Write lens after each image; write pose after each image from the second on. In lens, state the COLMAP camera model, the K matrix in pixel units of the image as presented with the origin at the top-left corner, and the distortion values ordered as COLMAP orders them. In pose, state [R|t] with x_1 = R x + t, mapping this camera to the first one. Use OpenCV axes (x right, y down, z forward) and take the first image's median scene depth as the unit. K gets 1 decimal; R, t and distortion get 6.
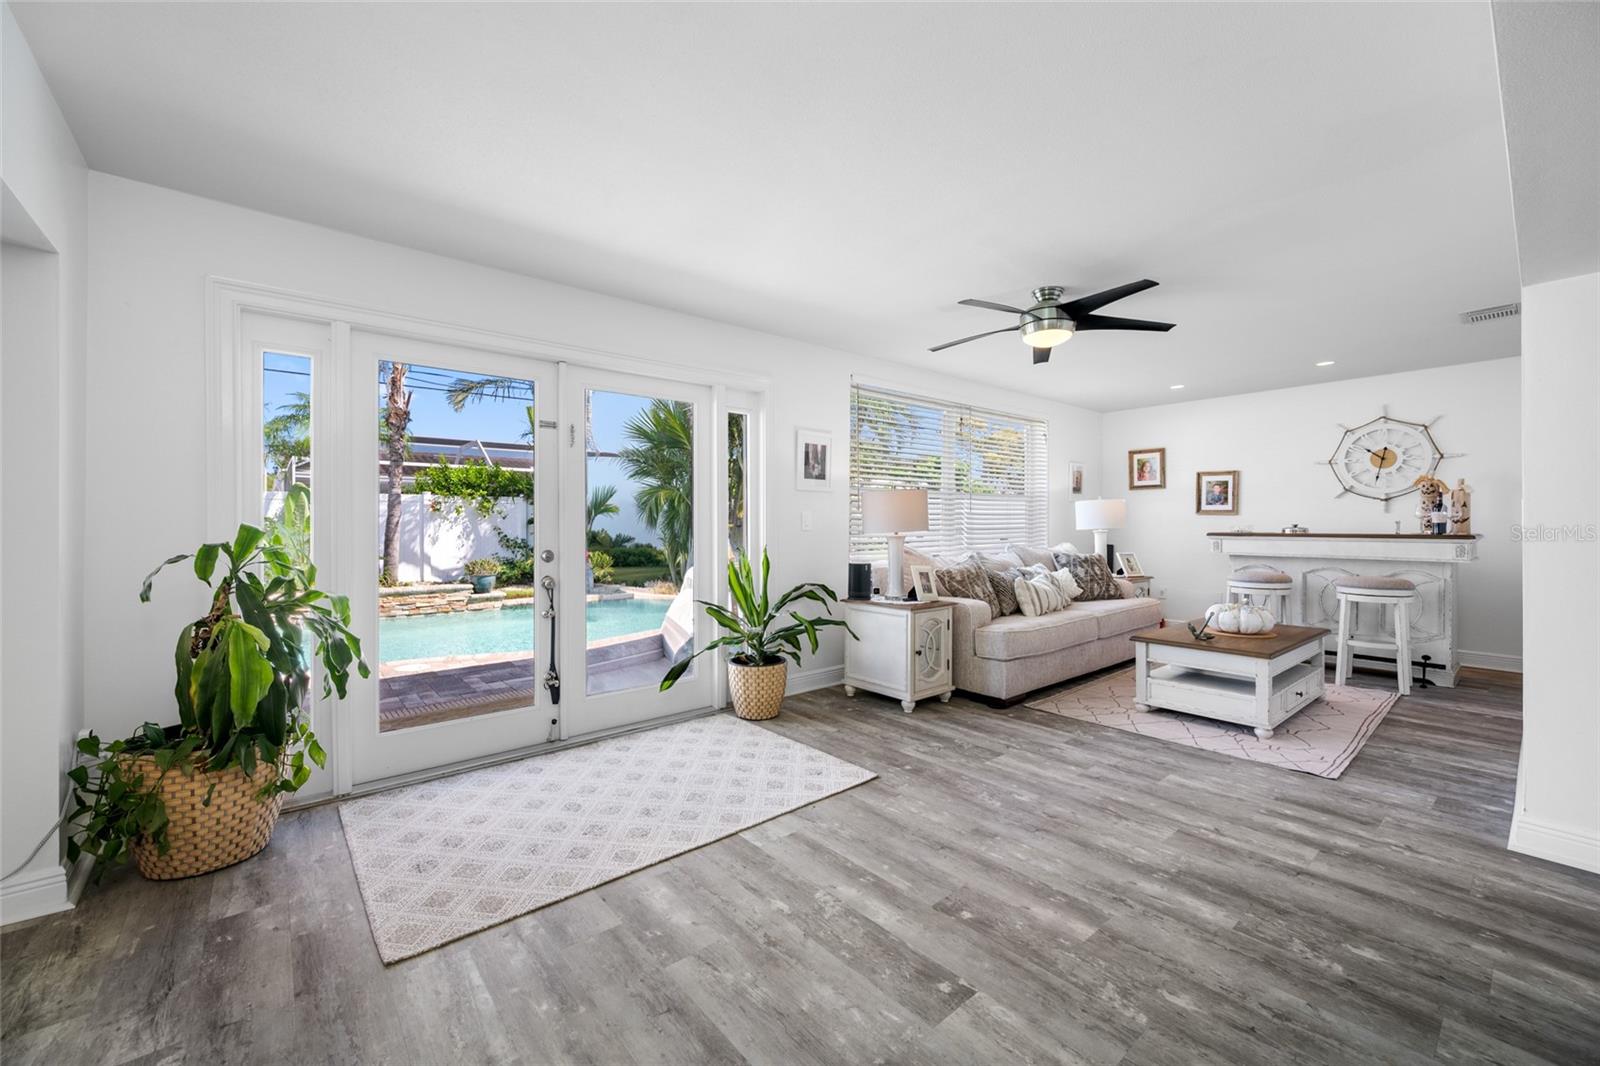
lens RADIAL K [[636.8, 0, 806.4], [0, 636.8, 518.4], [0, 0, 1]] dist [-0.001700, 0.000508]
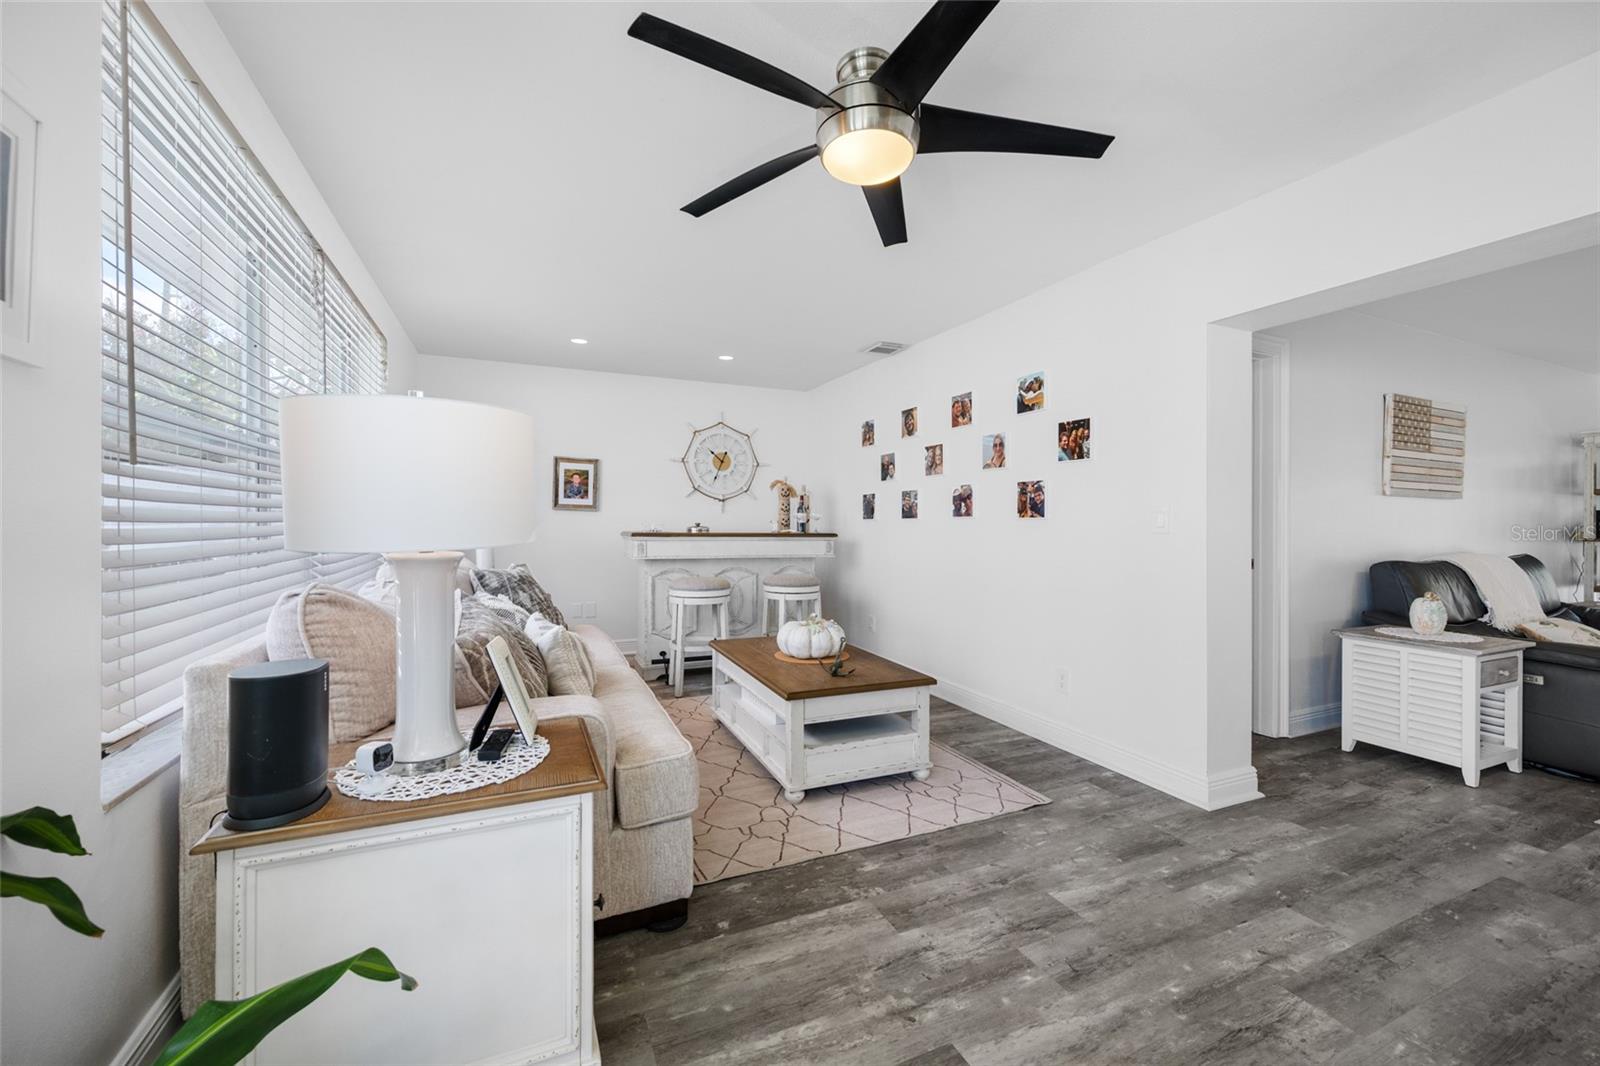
lens RADIAL K [[636.8, 0, 802.9], [0, 636.8, 528.2], [0, 0, 1]] dist [-0.001700, 0.000508]
pose [[0.276245, -0.003953, 0.961079, -0.149238], [-0.018284, 0.999789, 0.009368, 0.008997], [-0.960913, -0.020160, 0.276115, 1.035760]]
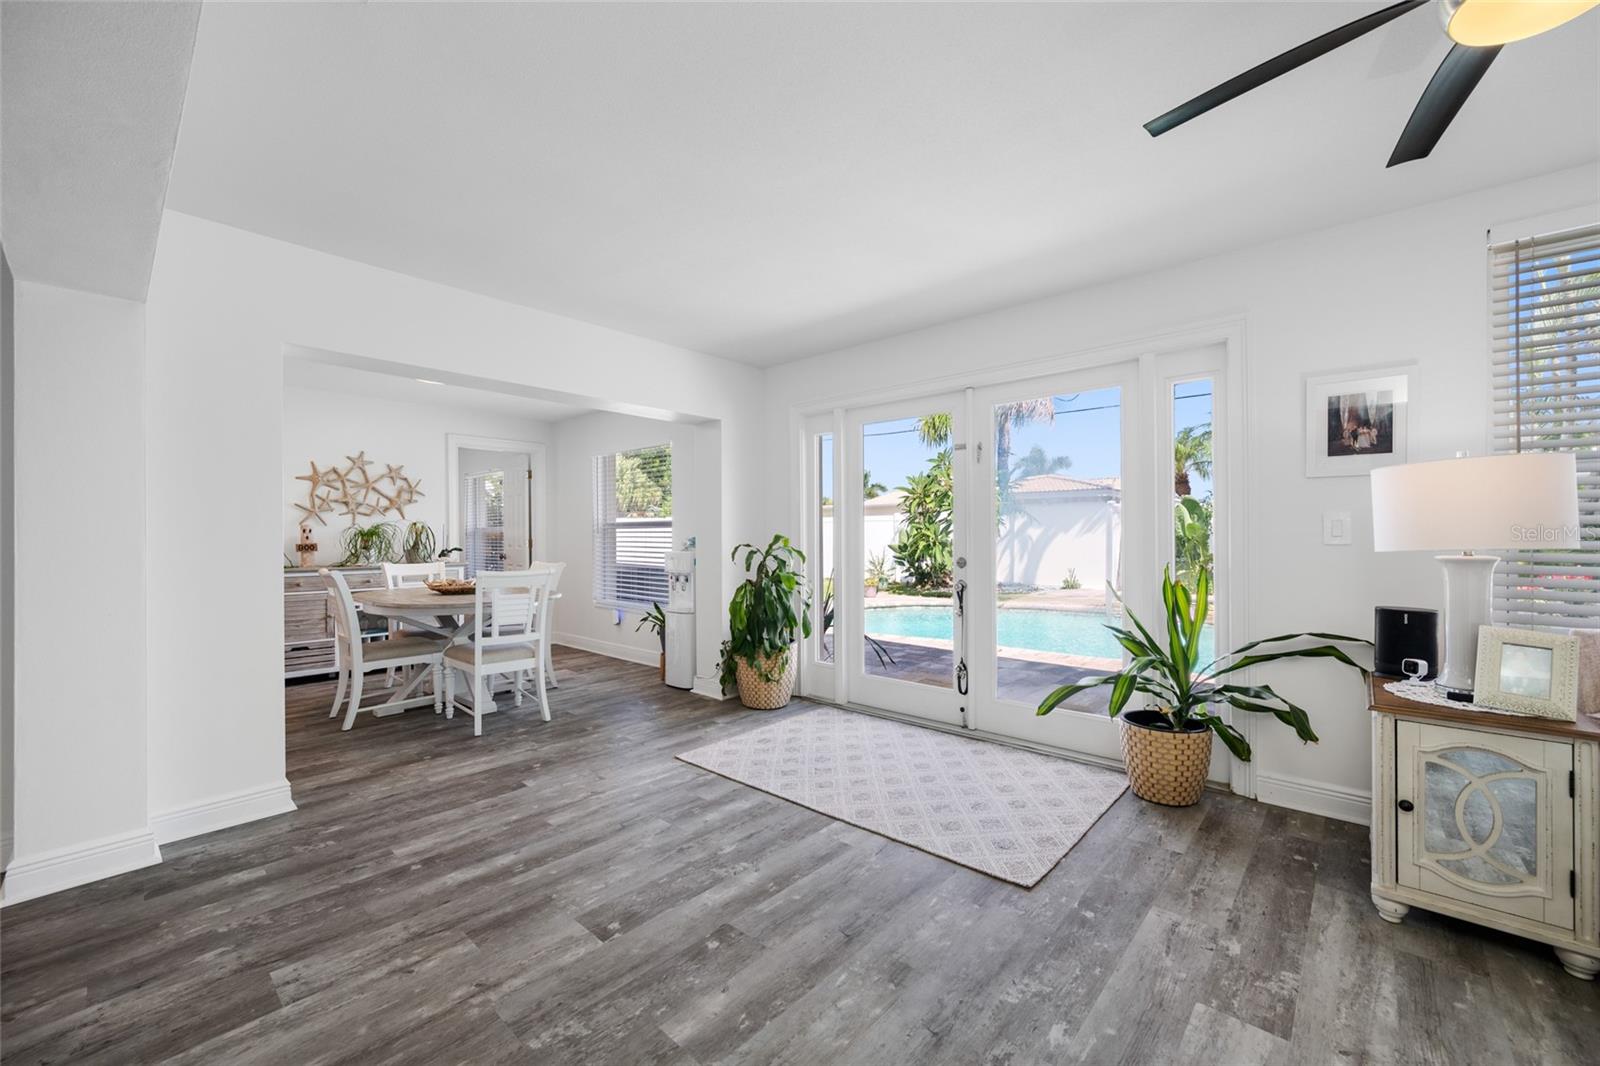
lens RADIAL K [[636.8, 0, 796.9], [0, 636.8, 538.8], [0, 0, 1]] dist [-0.001700, 0.000508]
pose [[0.123623, 0.006569, -0.992307, 0.754884], [0.012156, 0.999893, 0.008134, 0.003430], [0.992255, -0.013068, 0.123530, 0.631038]]
